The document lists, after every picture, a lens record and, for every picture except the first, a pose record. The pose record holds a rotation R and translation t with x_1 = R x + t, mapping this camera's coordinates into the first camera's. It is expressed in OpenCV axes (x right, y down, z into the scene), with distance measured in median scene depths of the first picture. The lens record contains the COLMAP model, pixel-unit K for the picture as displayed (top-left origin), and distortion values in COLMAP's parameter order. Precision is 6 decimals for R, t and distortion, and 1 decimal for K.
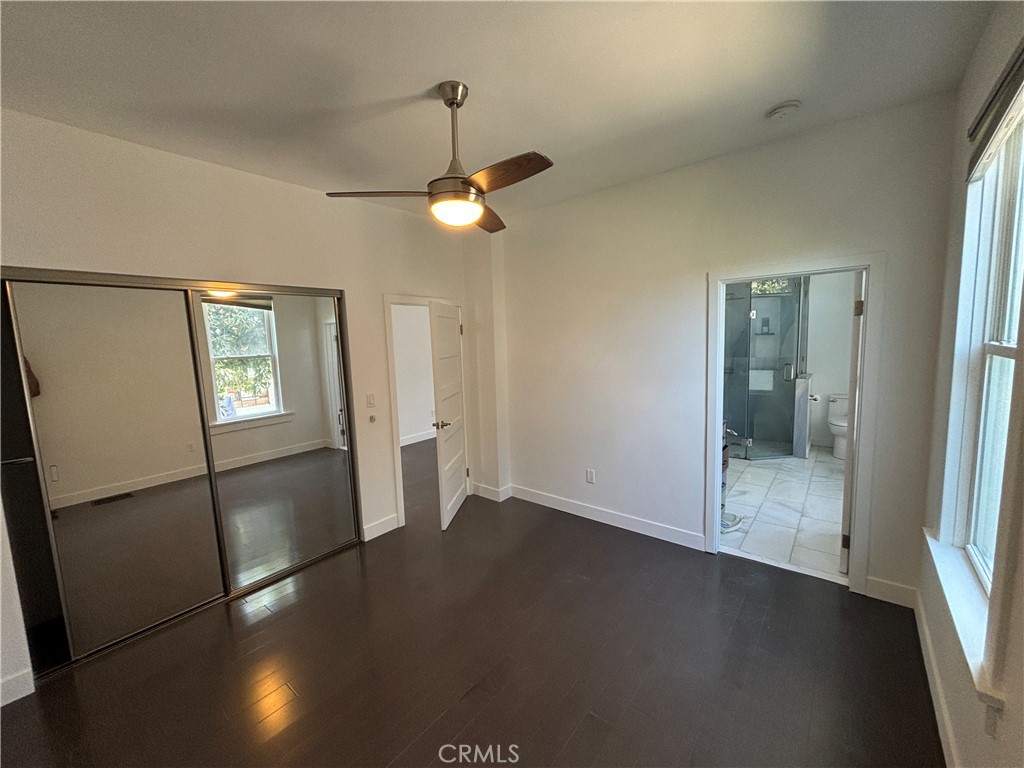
lens RADIAL K [[414.0, 0, 516.2], [0, 414.0, 385.7], [0, 0, 1]] dist [0.000760, 0.000040]
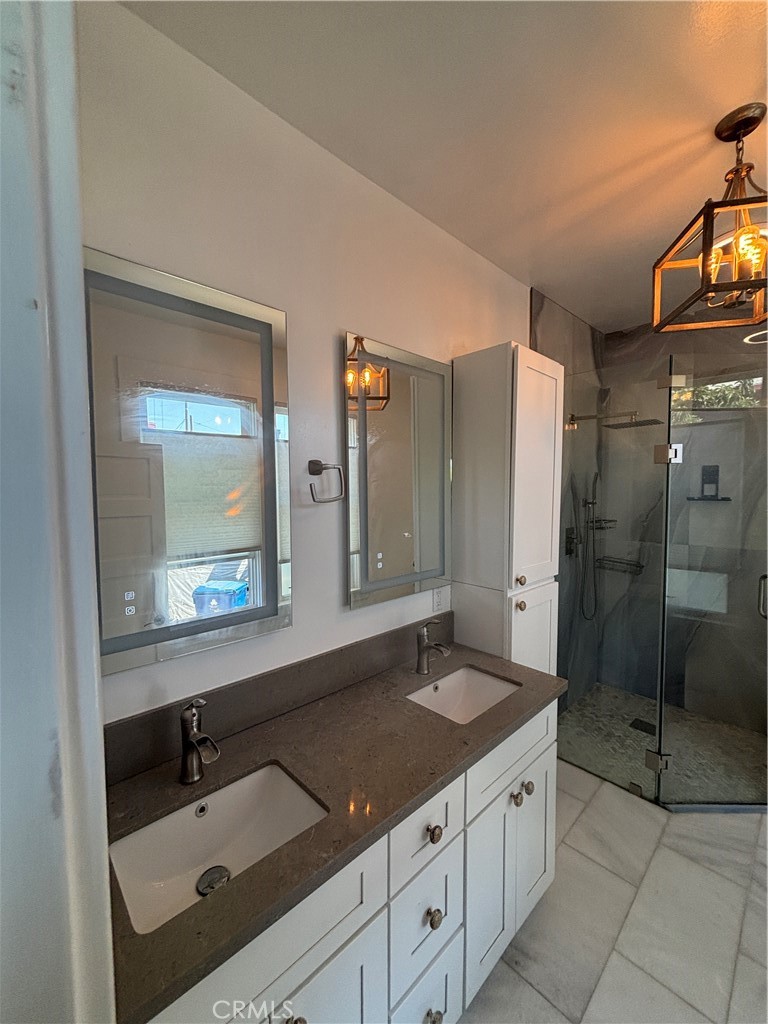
lens RADIAL K [[414.0, 0, 386.9], [0, 414.0, 512.4], [0, 0, 1]] dist [0.000760, 0.000040]
pose [[0.991496, 0.034293, -0.125537, 0.328765], [-0.041840, 0.997440, -0.057983, -0.074384], [0.123228, 0.062742, 0.990393, 0.539983]]
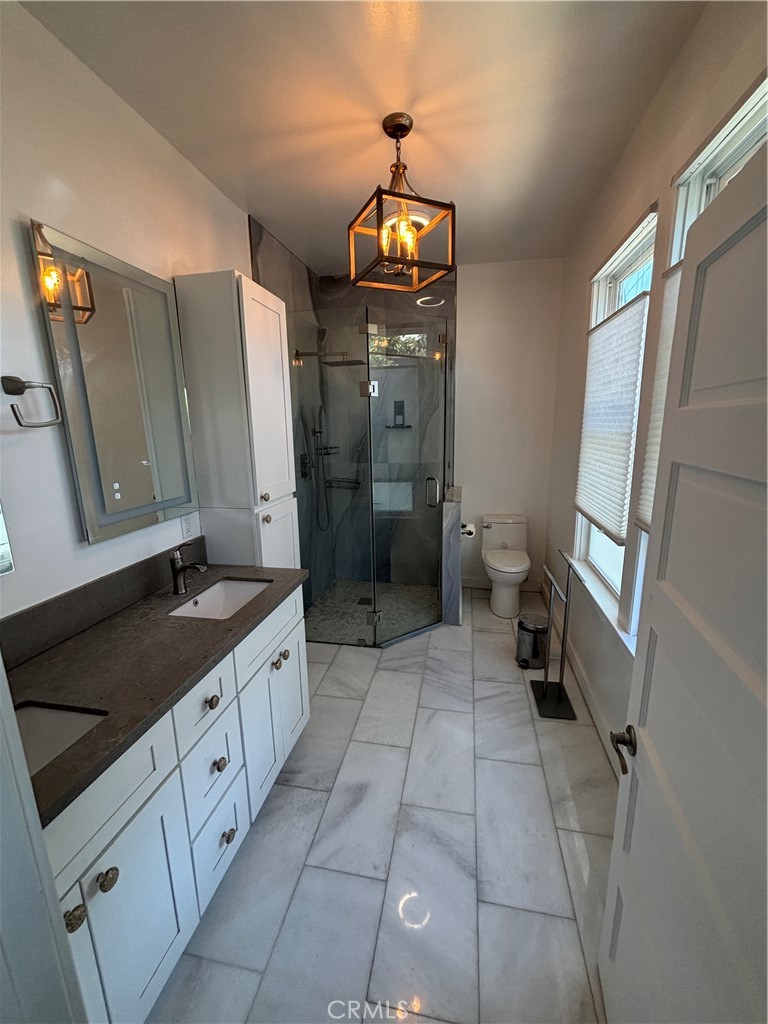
lens RADIAL K [[414.0, 0, 386.2], [0, 414.0, 513.2], [0, 0, 1]] dist [0.000760, 0.000040]
pose [[0.886233, -0.079046, 0.456446, 0.319102], [0.041850, 0.994967, 0.091049, -0.057744], [-0.461346, -0.061589, 0.885080, 0.493350]]
